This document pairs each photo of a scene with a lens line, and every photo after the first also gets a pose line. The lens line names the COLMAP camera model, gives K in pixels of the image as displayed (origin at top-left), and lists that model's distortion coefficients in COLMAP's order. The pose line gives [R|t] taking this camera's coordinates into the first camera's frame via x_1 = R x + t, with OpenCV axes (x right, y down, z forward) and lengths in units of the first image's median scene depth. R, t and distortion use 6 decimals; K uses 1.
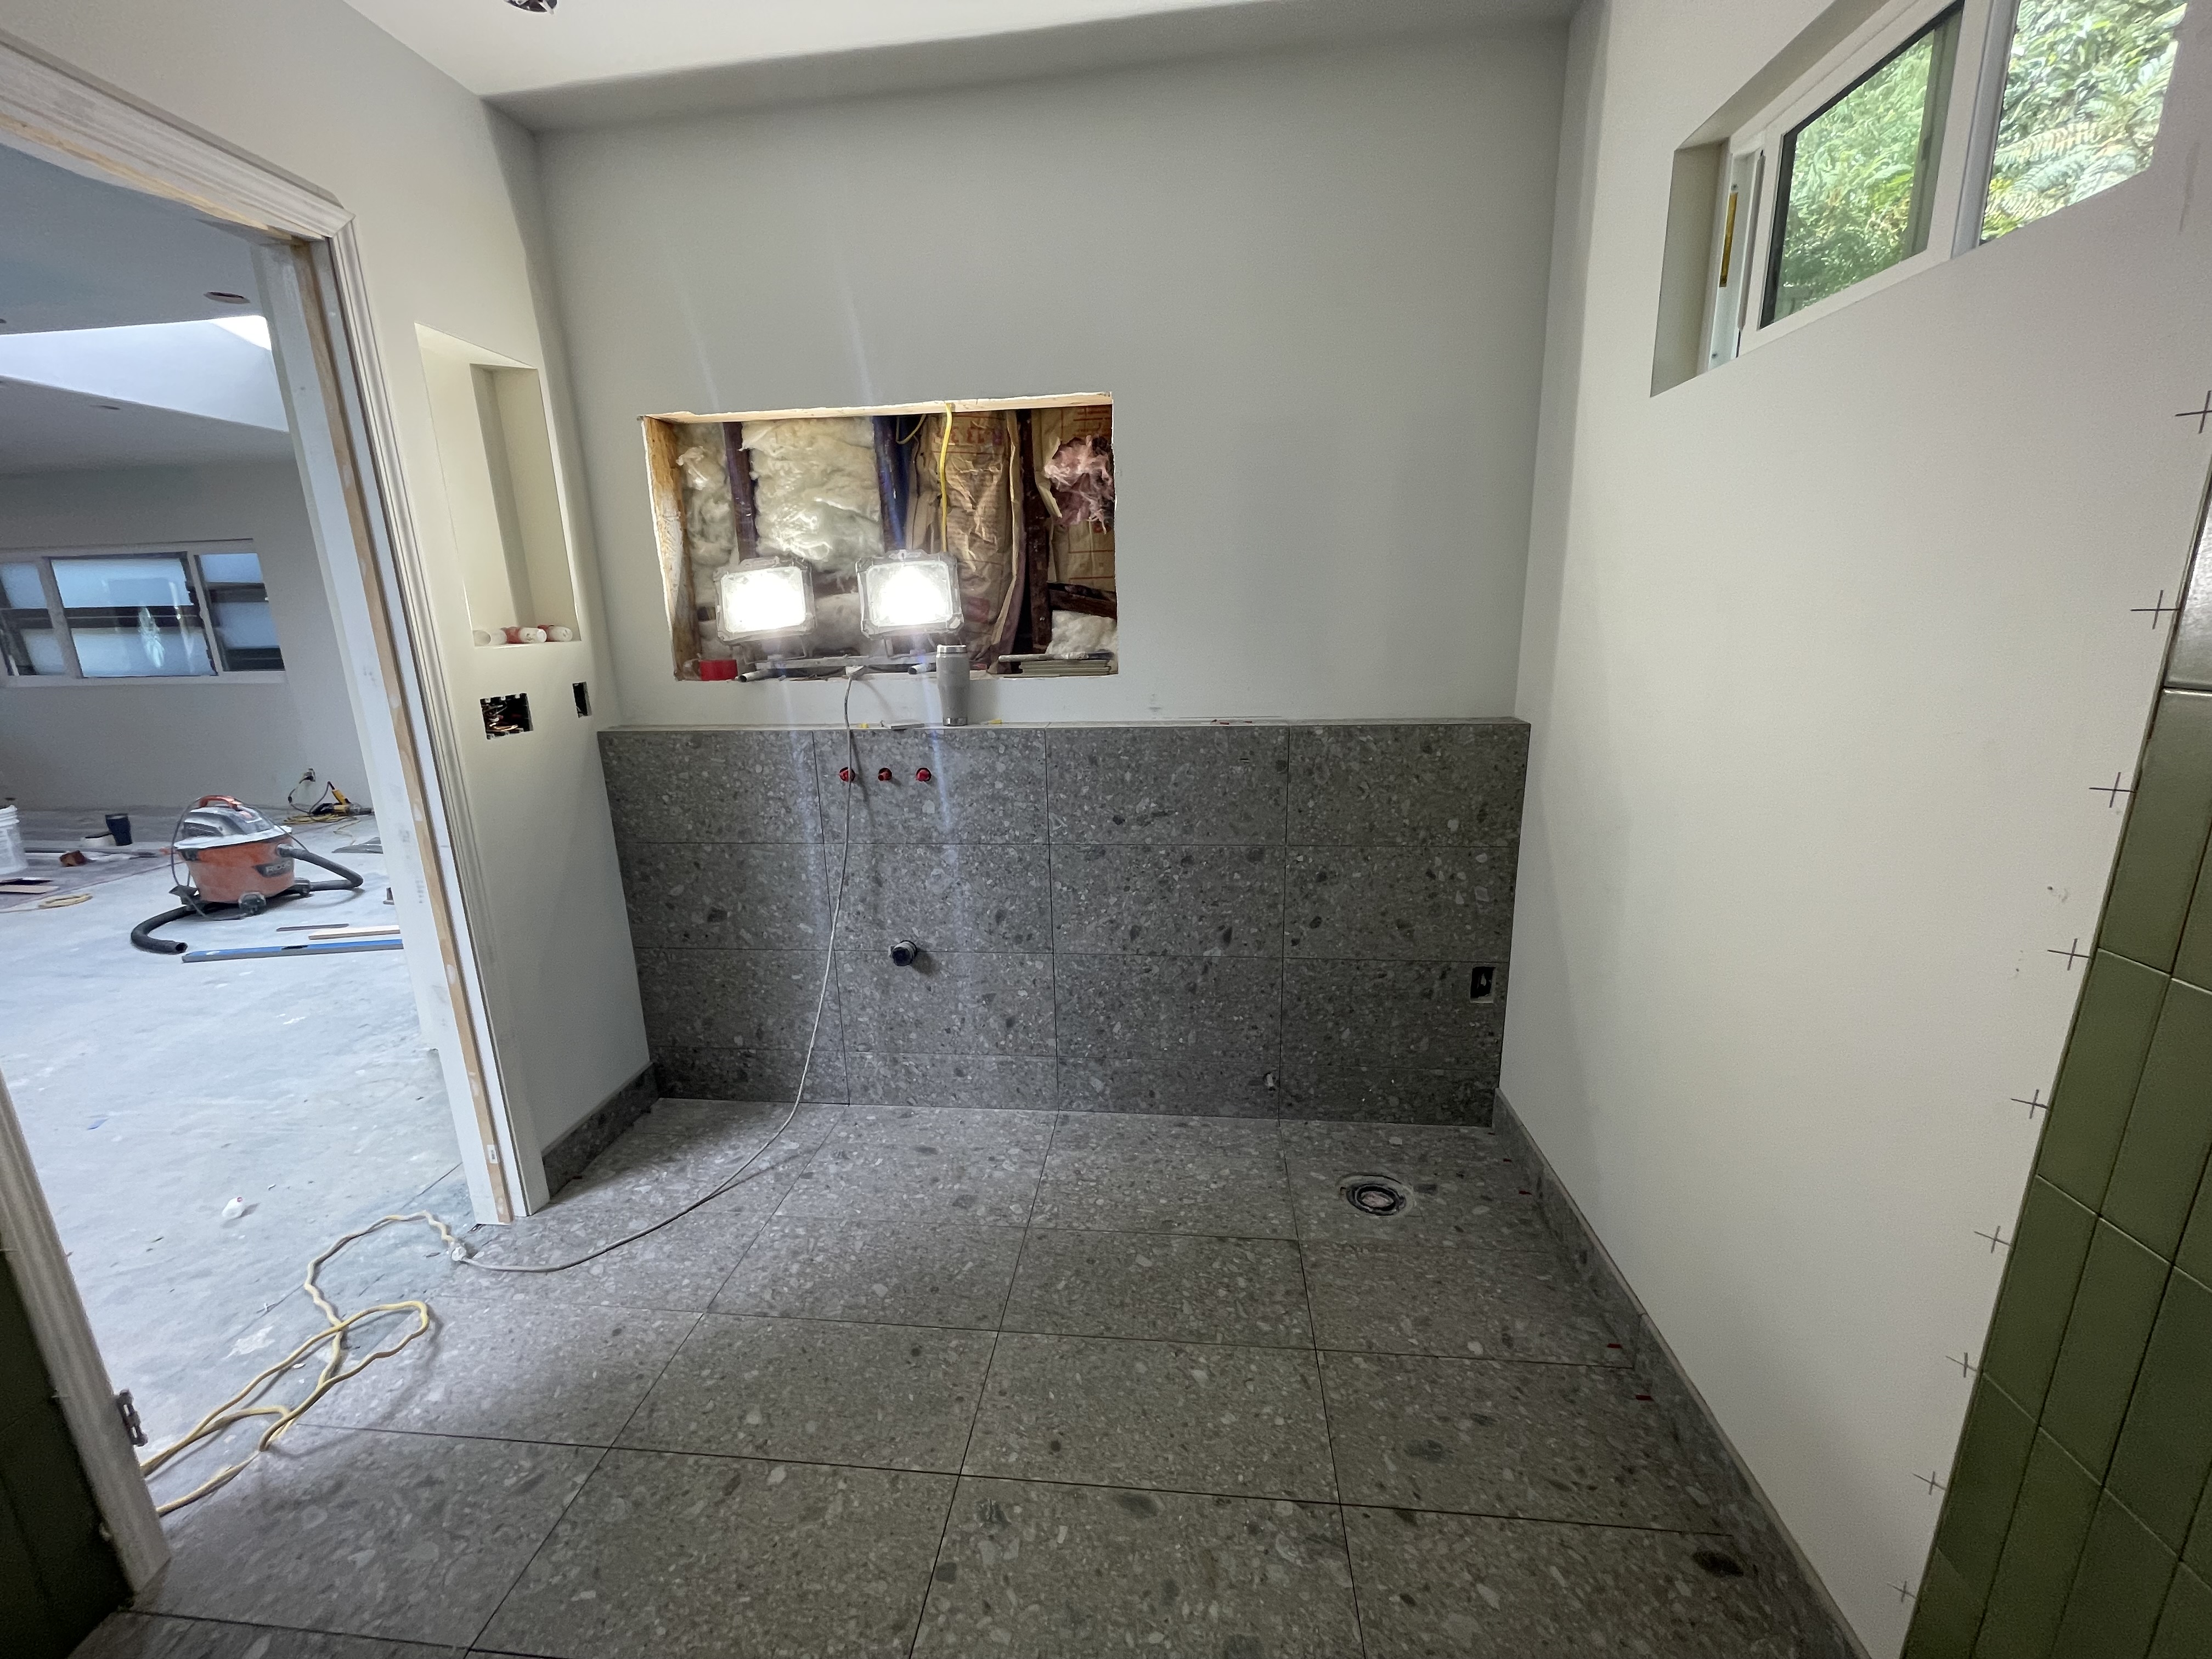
lens RADIAL K [[903.7, 0, 1096.6], [0, 903.7, 827.7], [0, 0, 1]] dist [-0.000284, 0.008331]
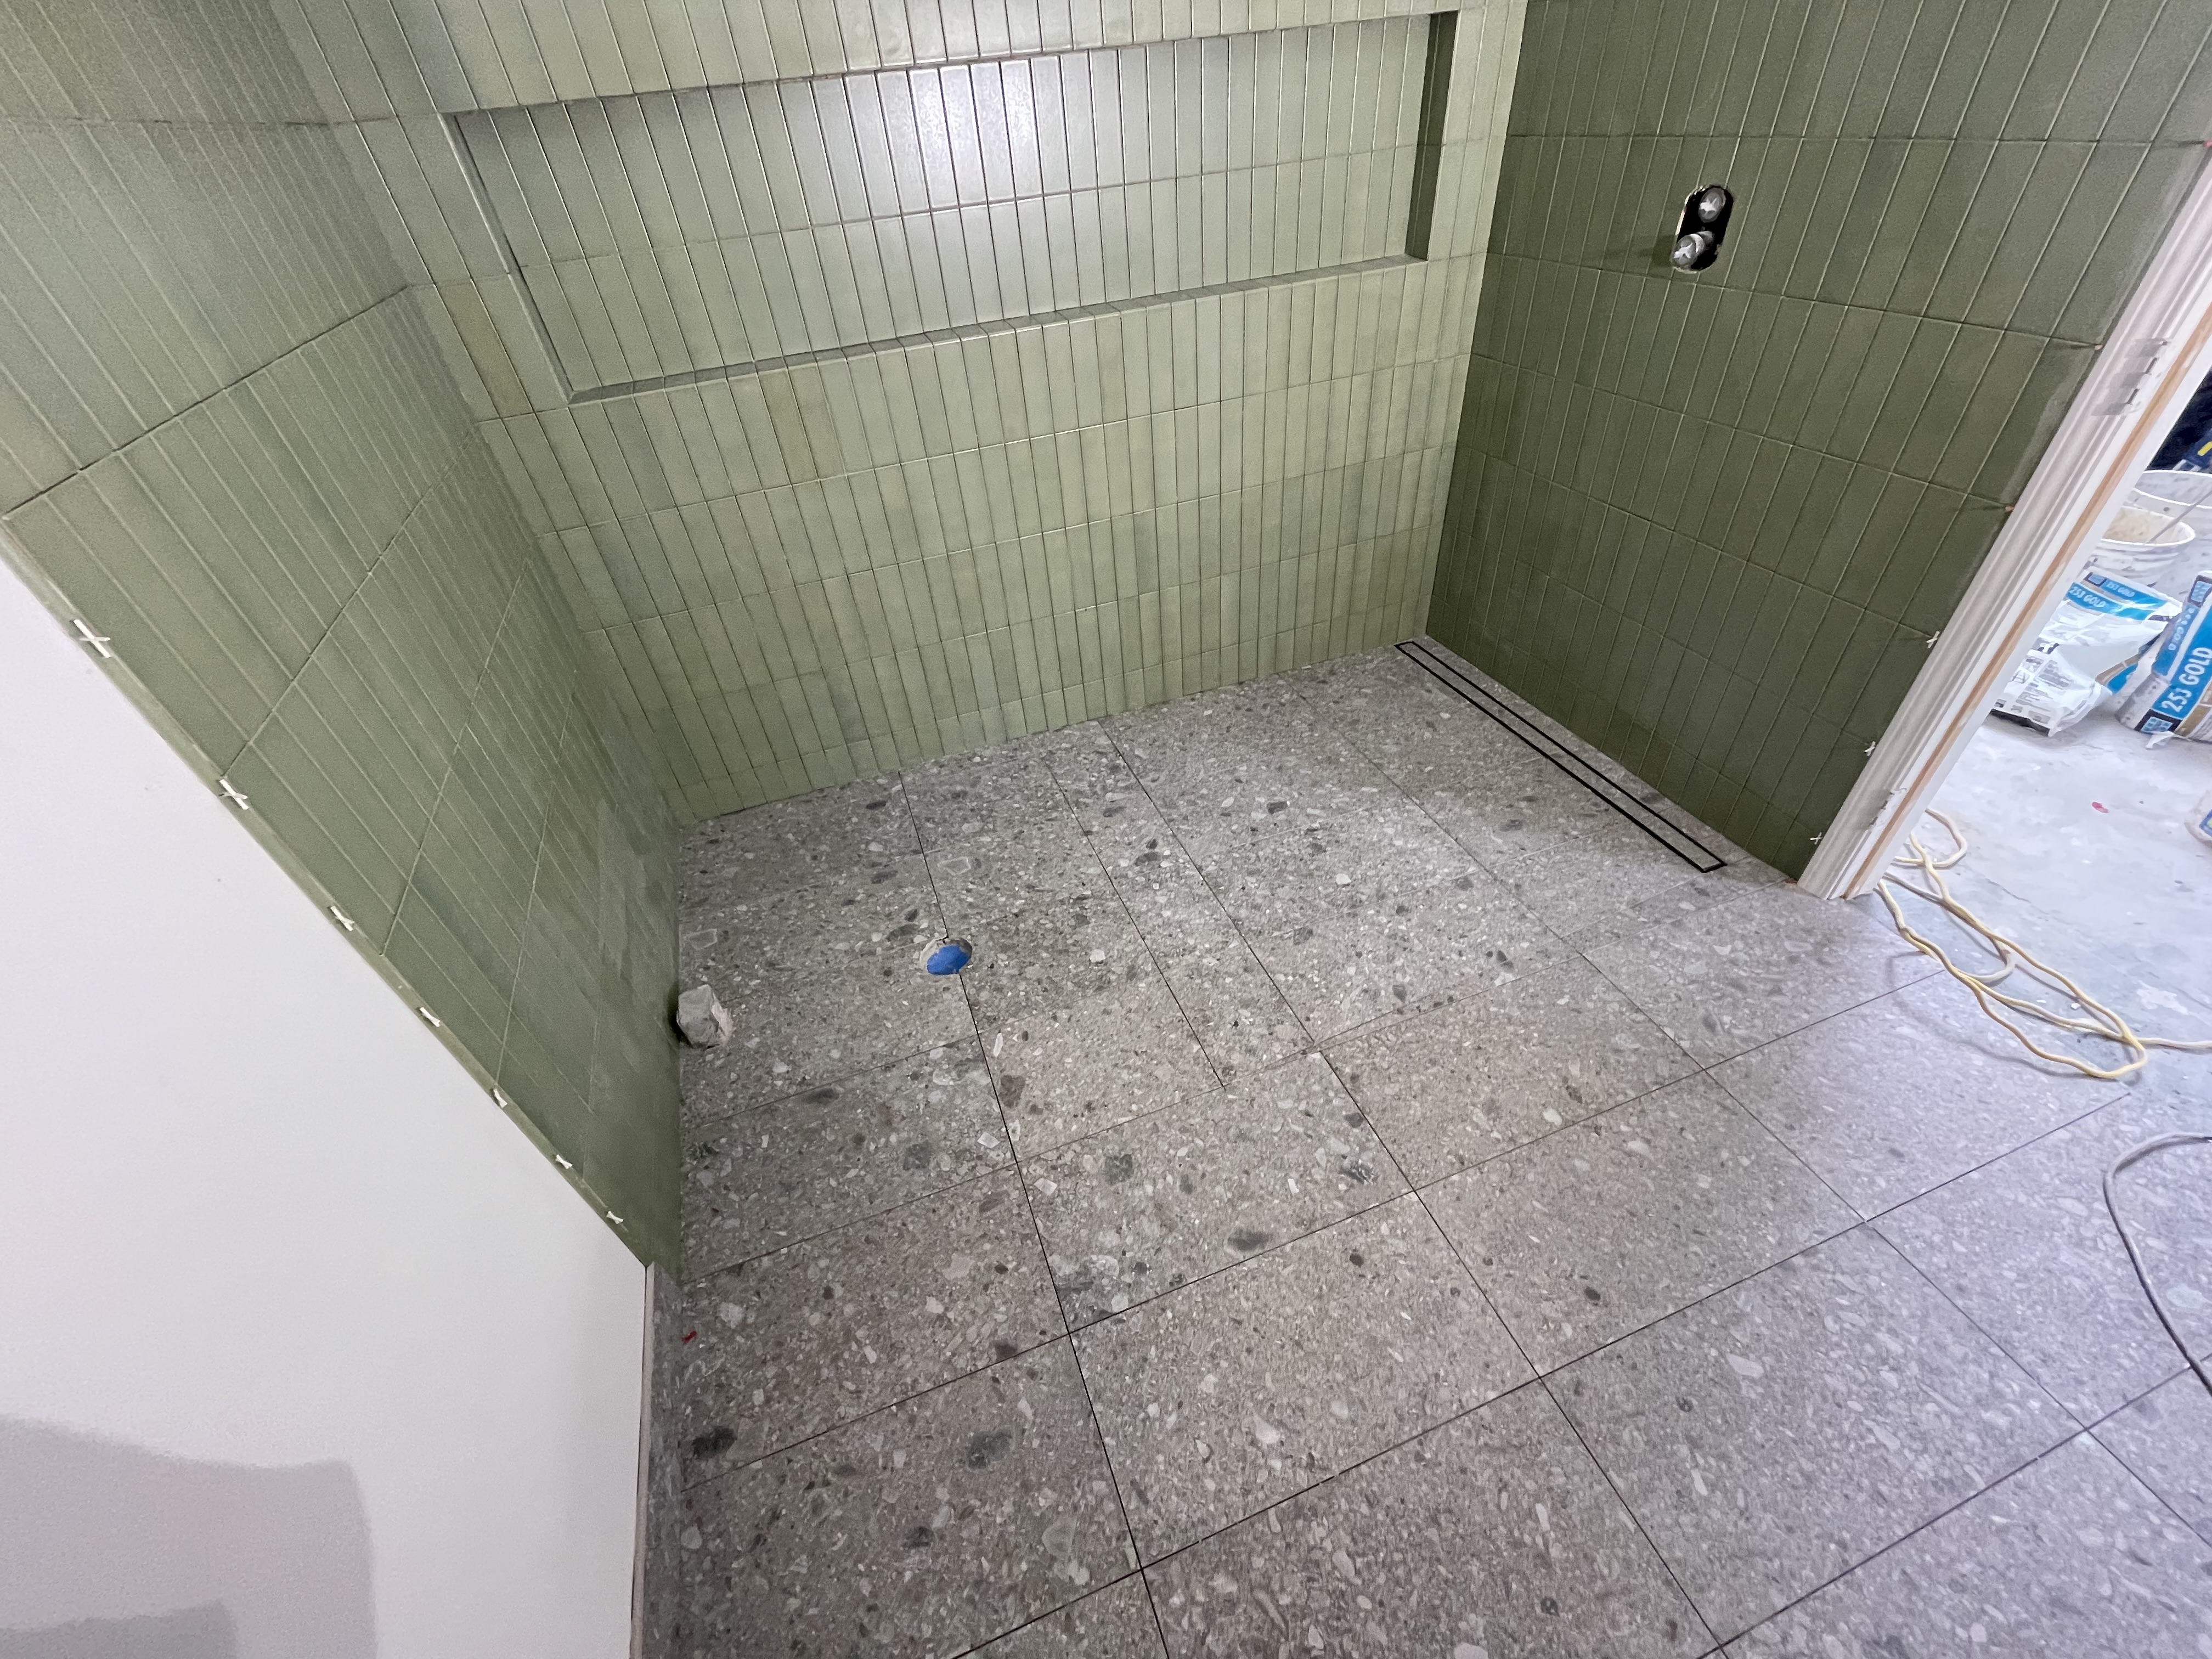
lens RADIAL K [[900.7, 0, 1102.3], [0, 900.7, 833.0], [0, 0, 1]] dist [-0.006426, 0.005269]
pose [[-0.896572, 0.348405, -0.273448, 0.281356], [-0.006731, 0.606615, 0.794968, -0.311133], [0.442848, 0.714586, -0.541528, 1.035703]]
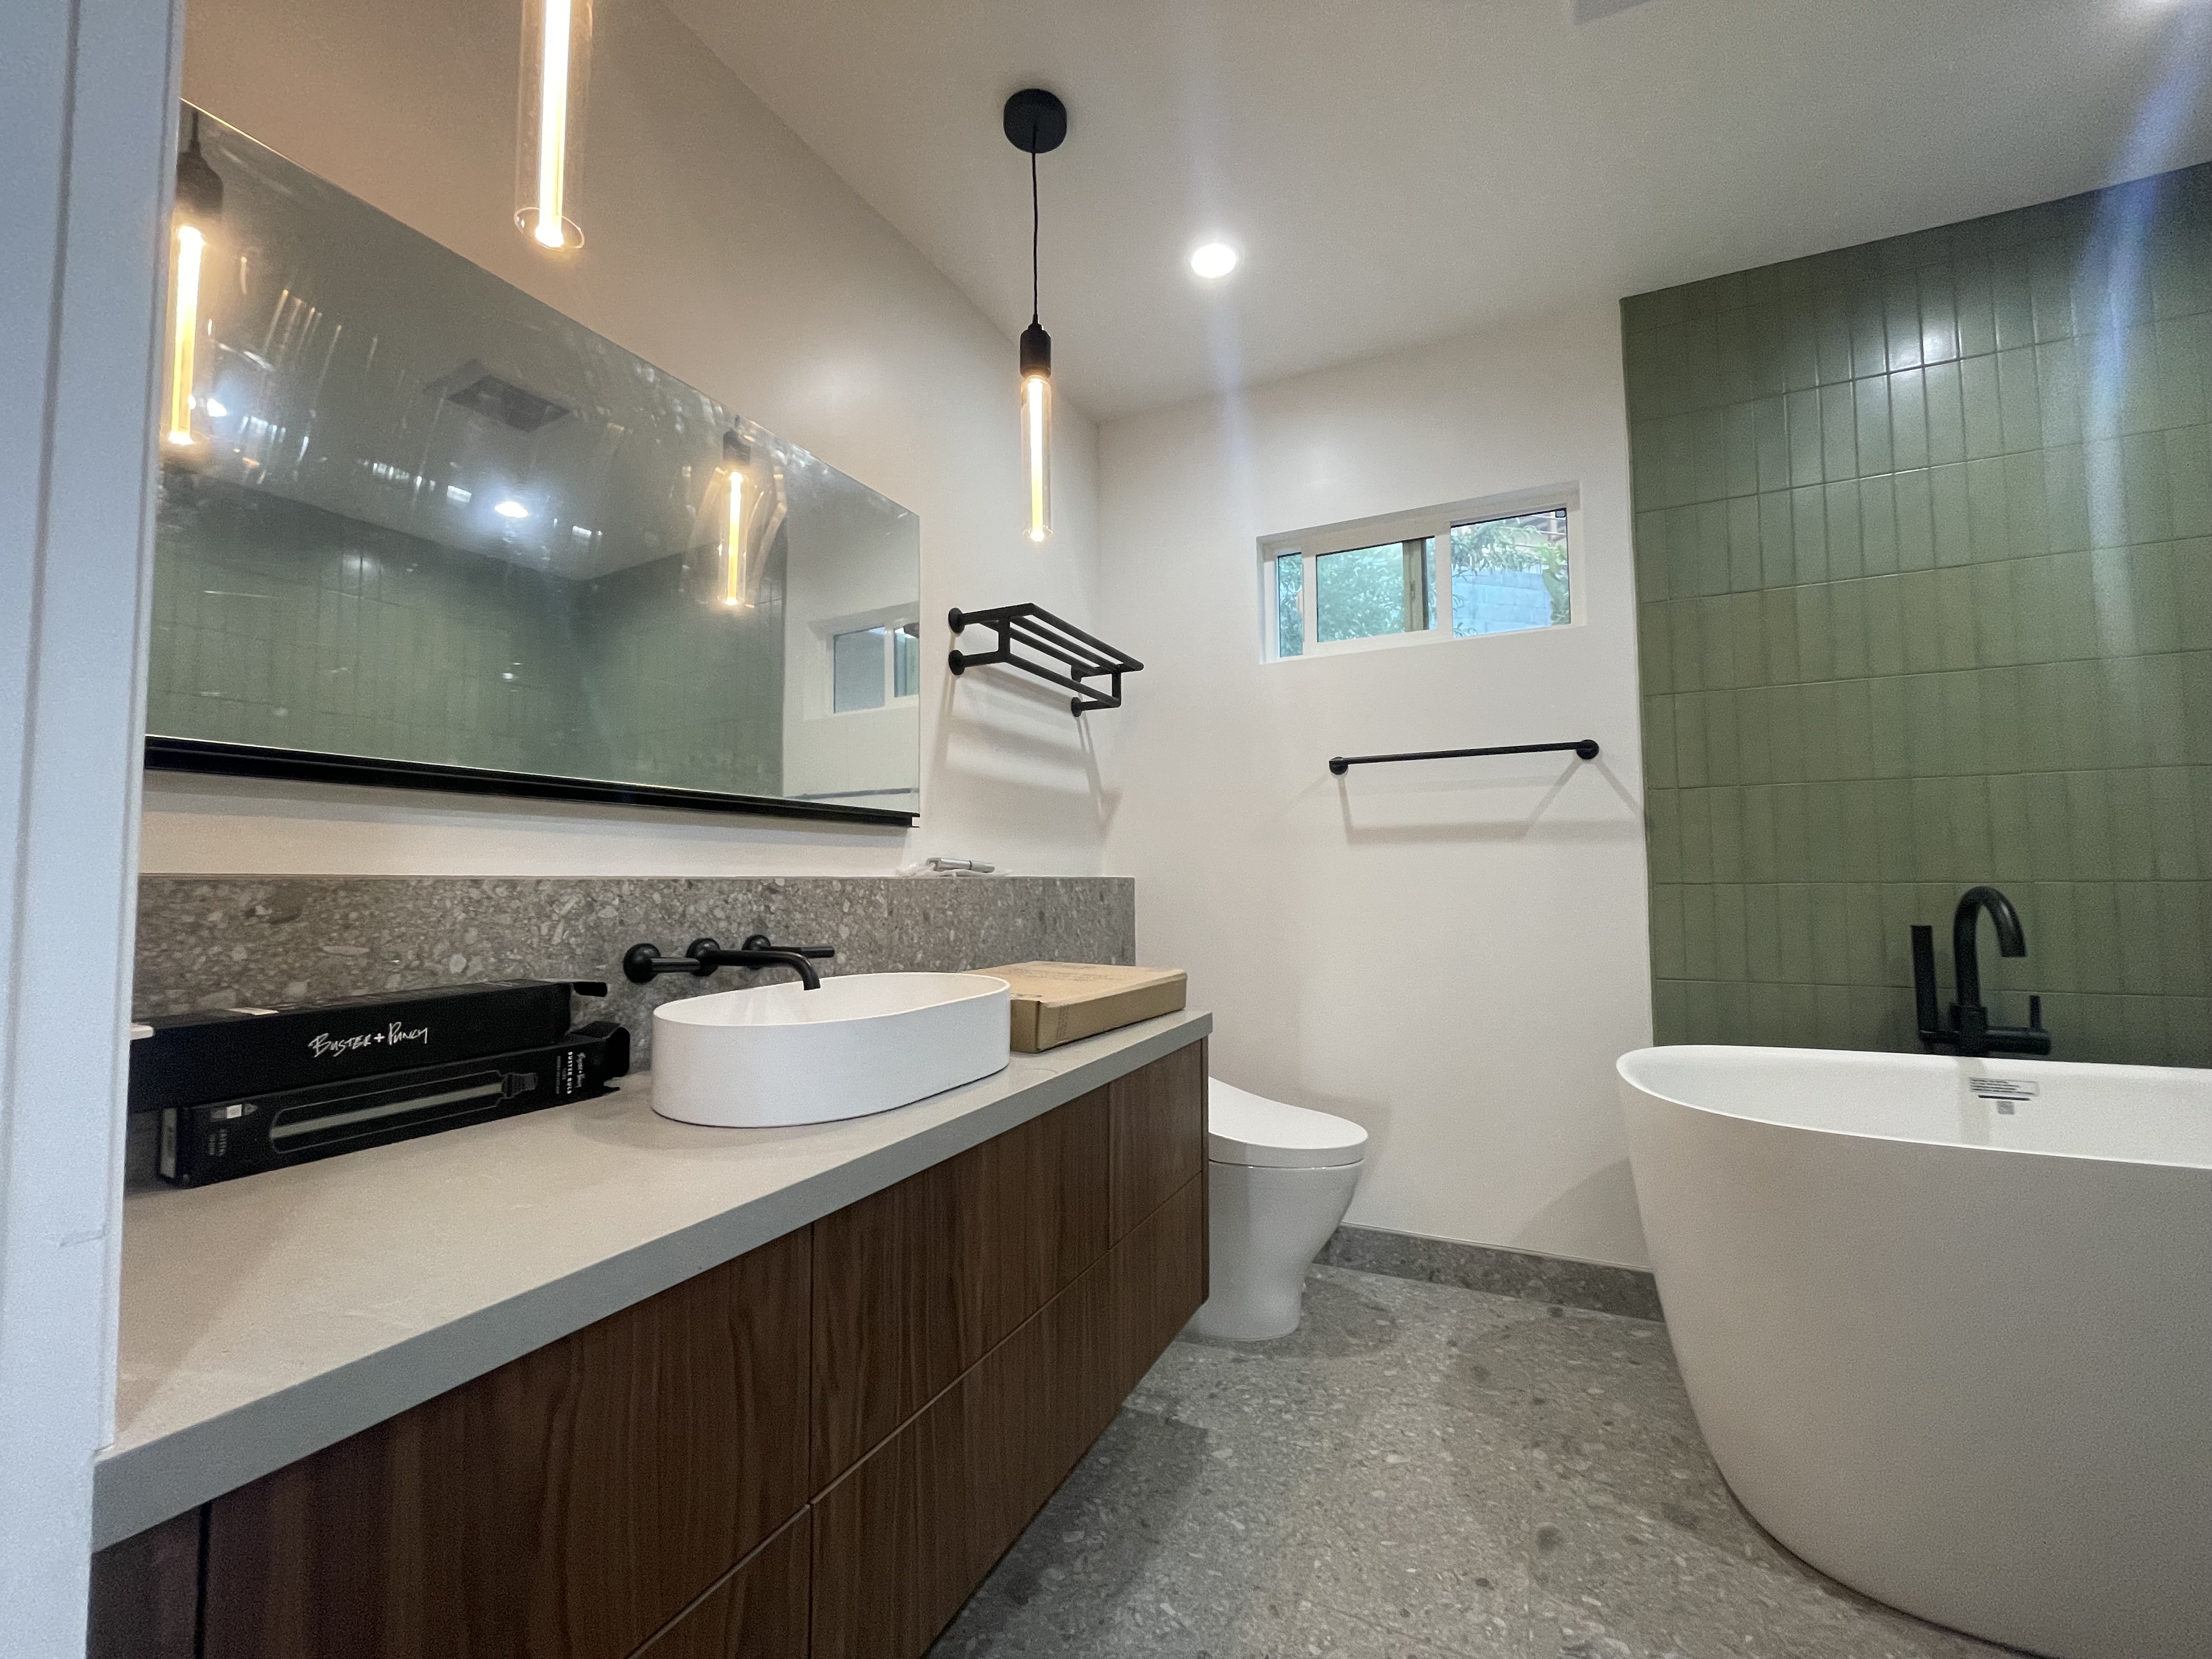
lens RADIAL K [[894.3, 0, 1098.5], [0, 894.3, 832.8], [0, 0, 1]] dist [0.000214, 0.000622]
pose [[0.350987, 0.070752, 0.933704, -1.025633], [0.224645, 0.961658, -0.157316, 0.020312], [-0.909034, 0.264968, 0.321635, 0.834117]]
